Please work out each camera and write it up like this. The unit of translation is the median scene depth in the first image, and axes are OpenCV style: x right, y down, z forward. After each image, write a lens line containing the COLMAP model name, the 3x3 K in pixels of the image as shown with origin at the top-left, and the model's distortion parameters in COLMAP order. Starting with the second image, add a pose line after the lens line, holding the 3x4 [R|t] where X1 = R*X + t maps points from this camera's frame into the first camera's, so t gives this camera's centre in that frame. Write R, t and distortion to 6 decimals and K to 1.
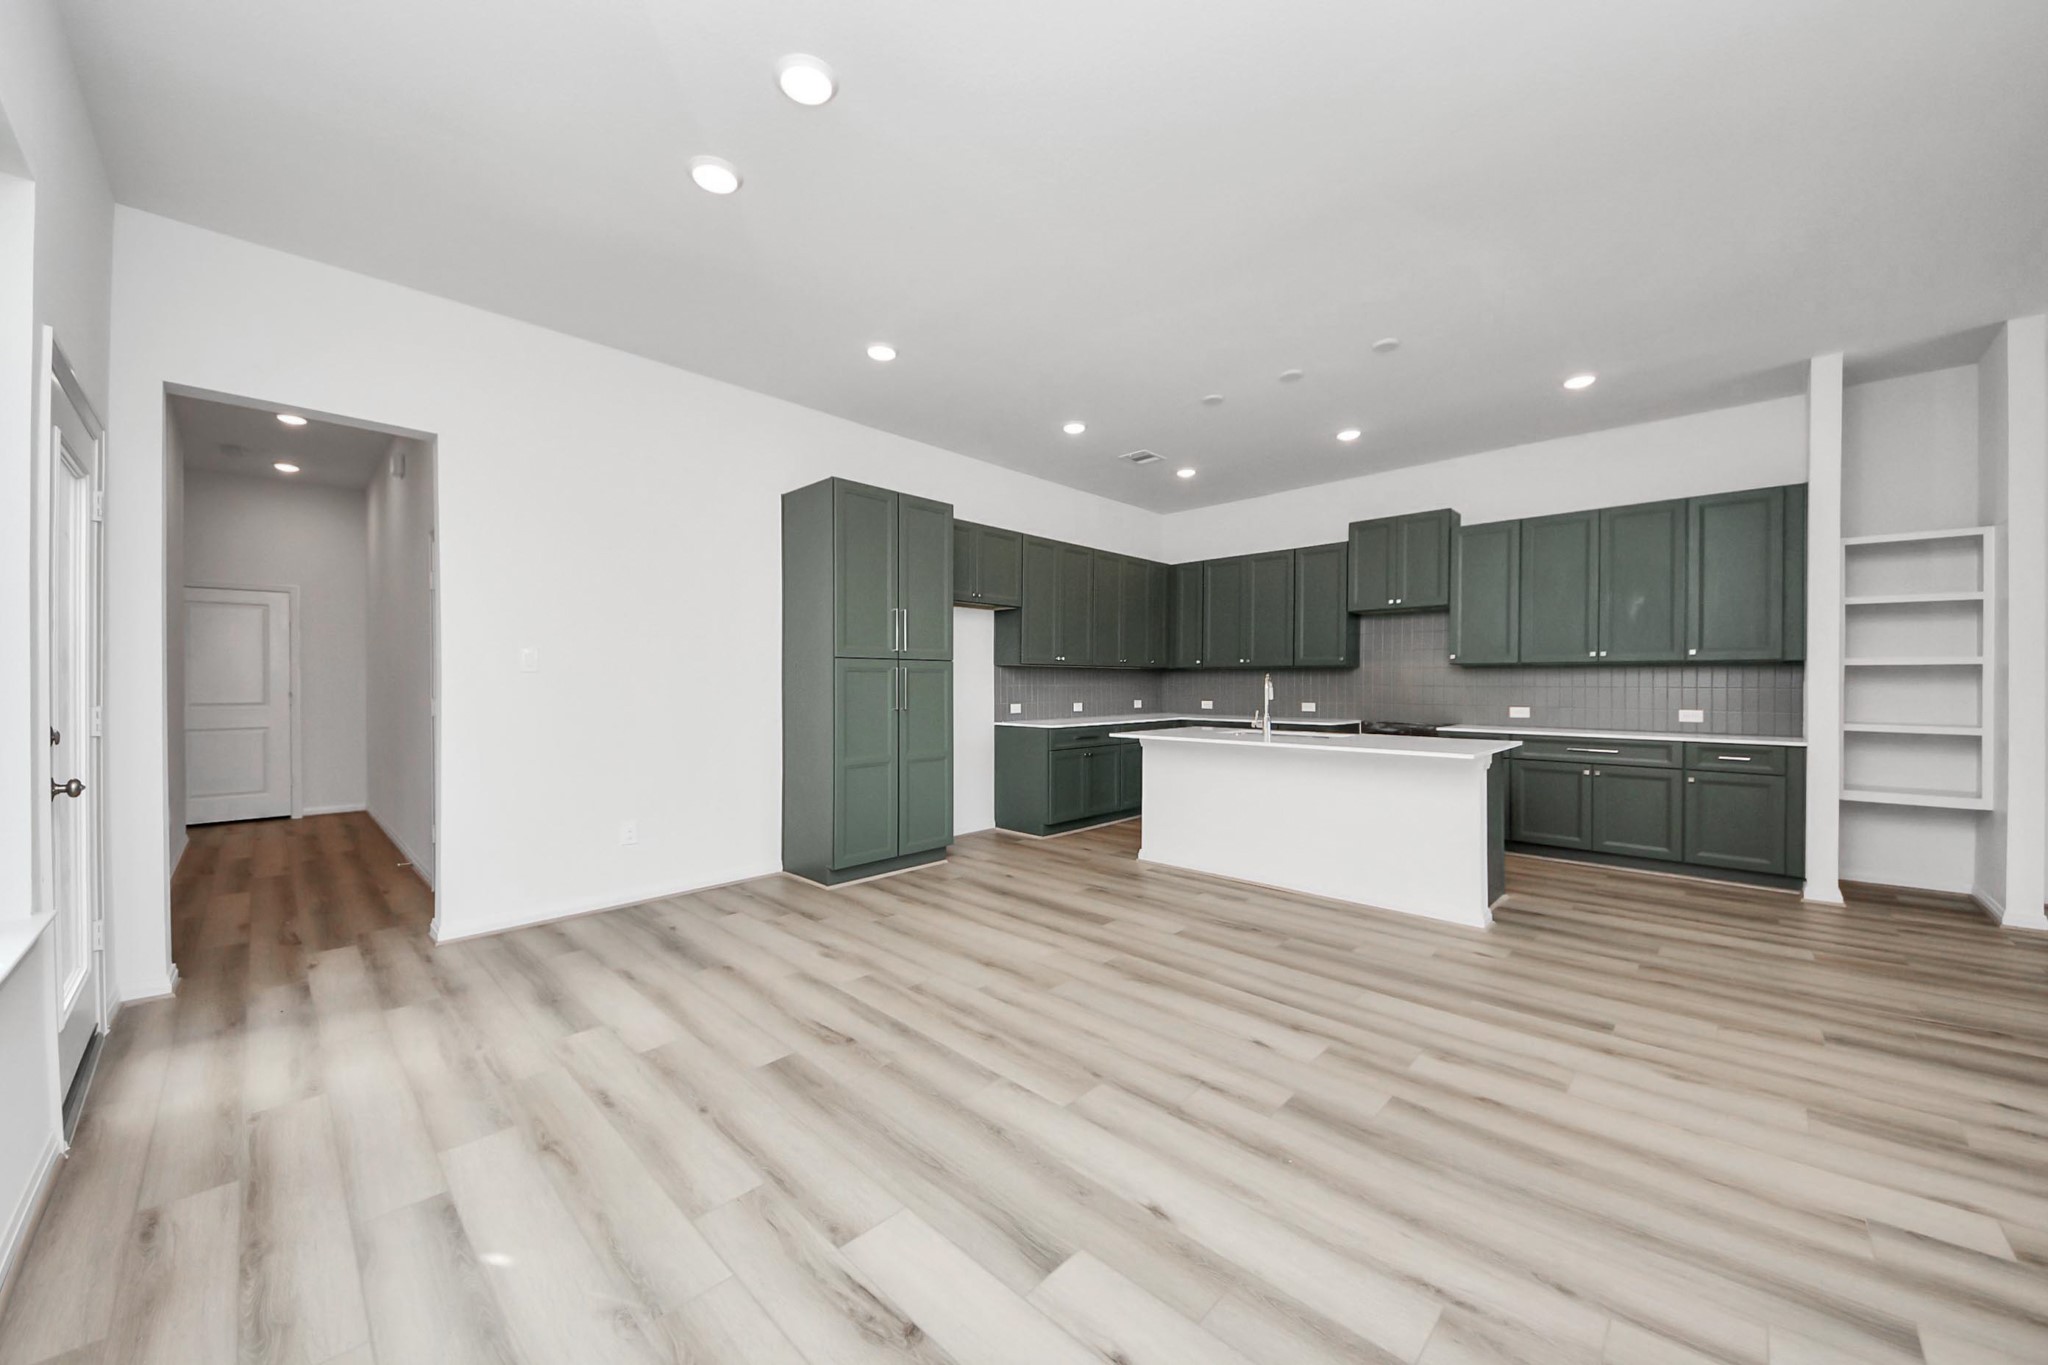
lens RADIAL K [[738.5, 0, 1015.9], [0, 738.5, 683.6], [0, 0, 1]] dist [0.026954, -0.015923]
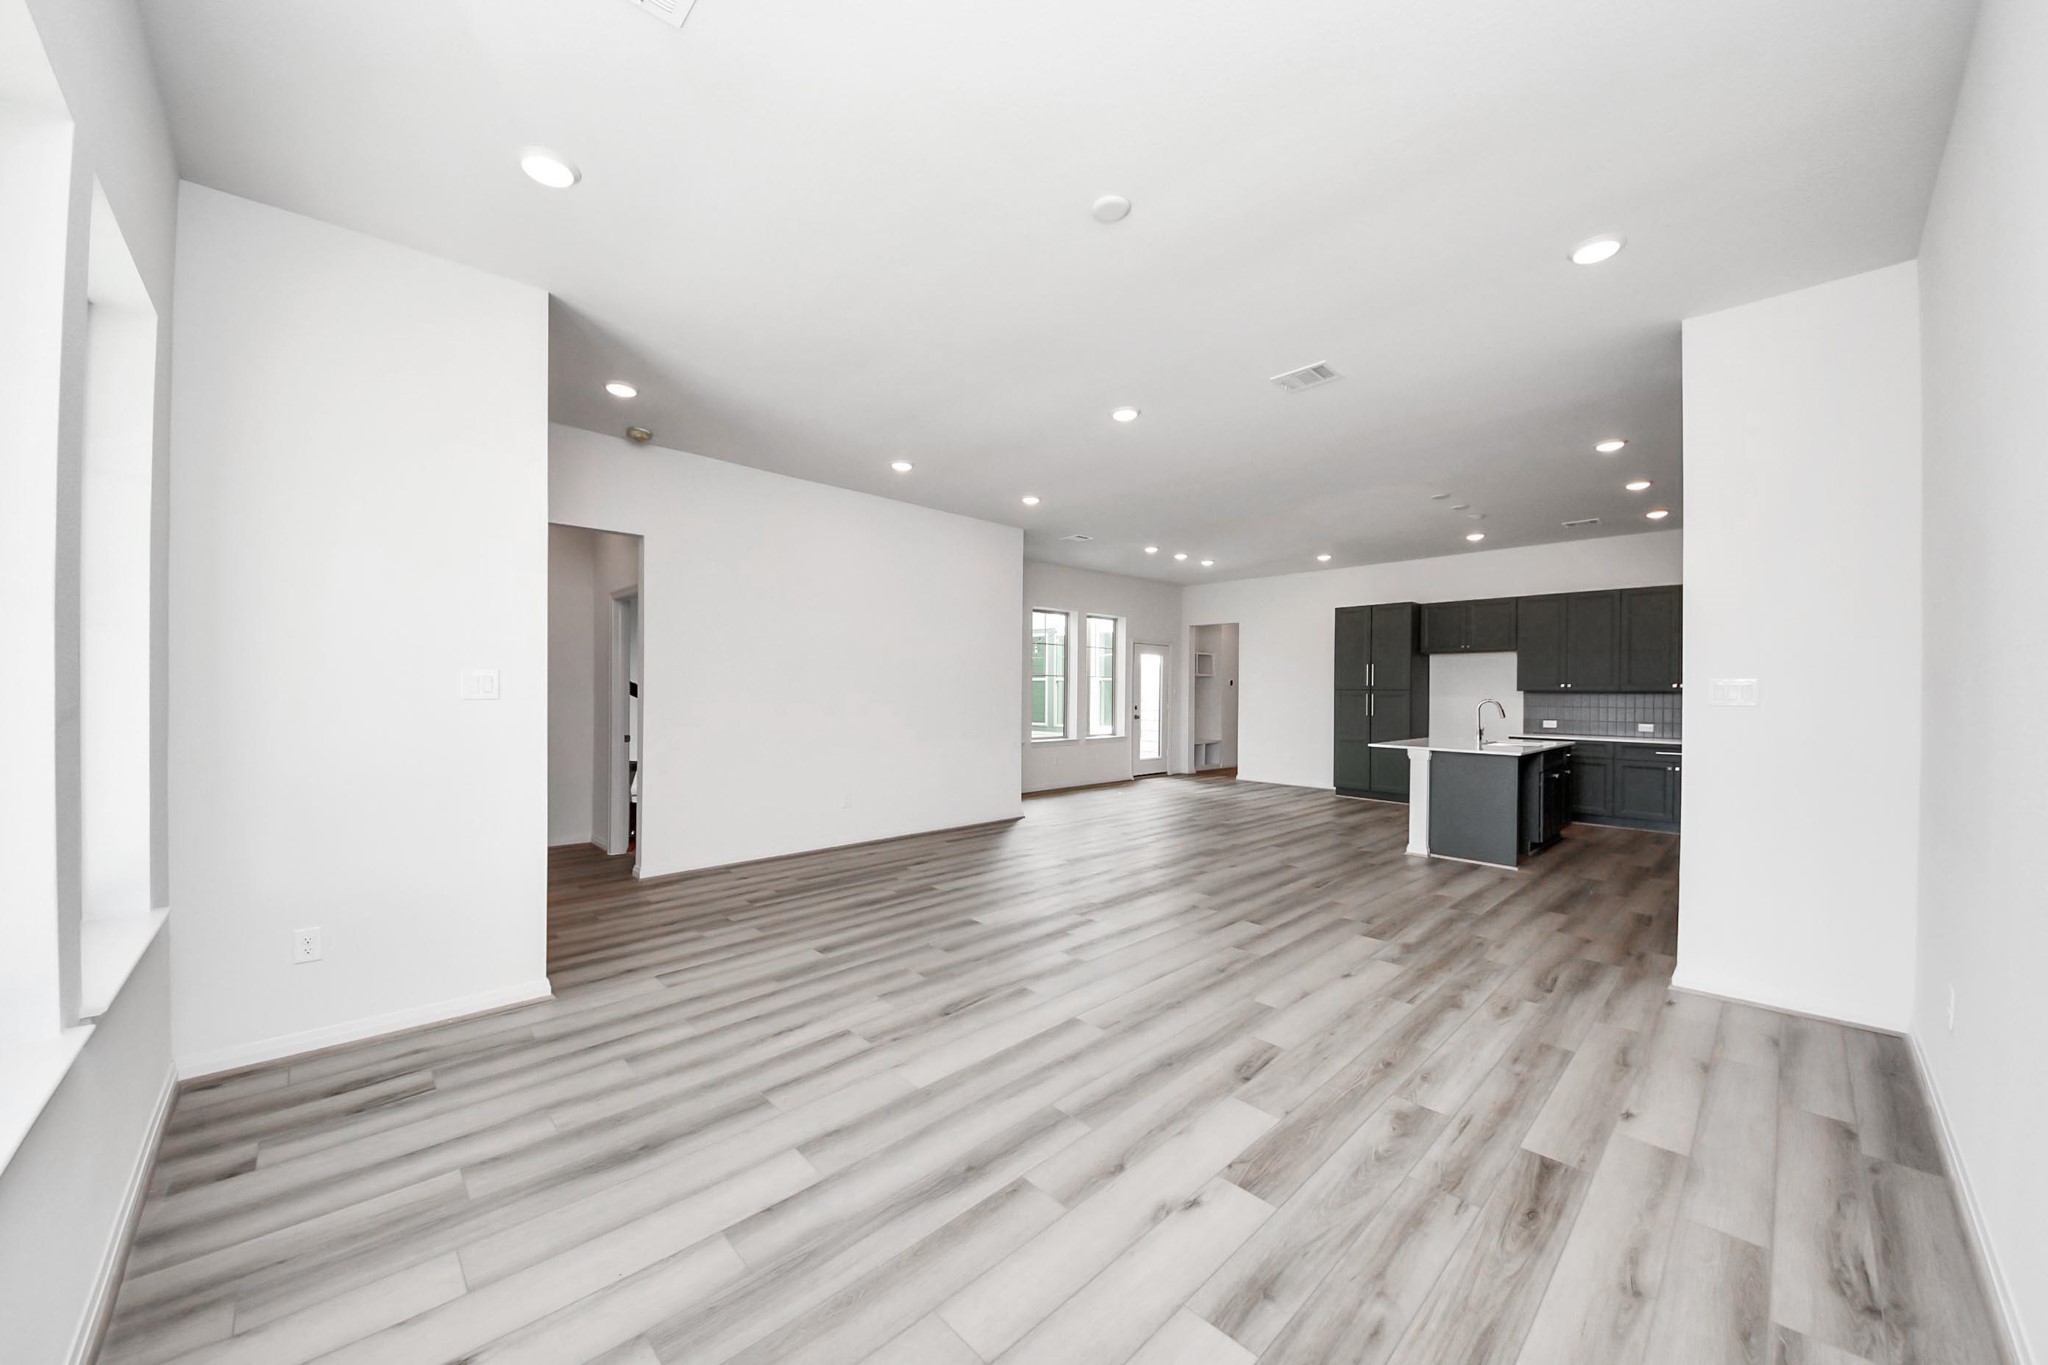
lens RADIAL K [[733.6, 0, 1028.0], [0, 733.6, 675.0], [0, 0, 1]] dist [0.011222, -0.008957]
pose [[-0.030531, -0.021160, -0.999310, 2.144553], [-0.004276, 0.999770, -0.021039, -0.027148], [0.999525, 0.003630, -0.030614, 0.179278]]
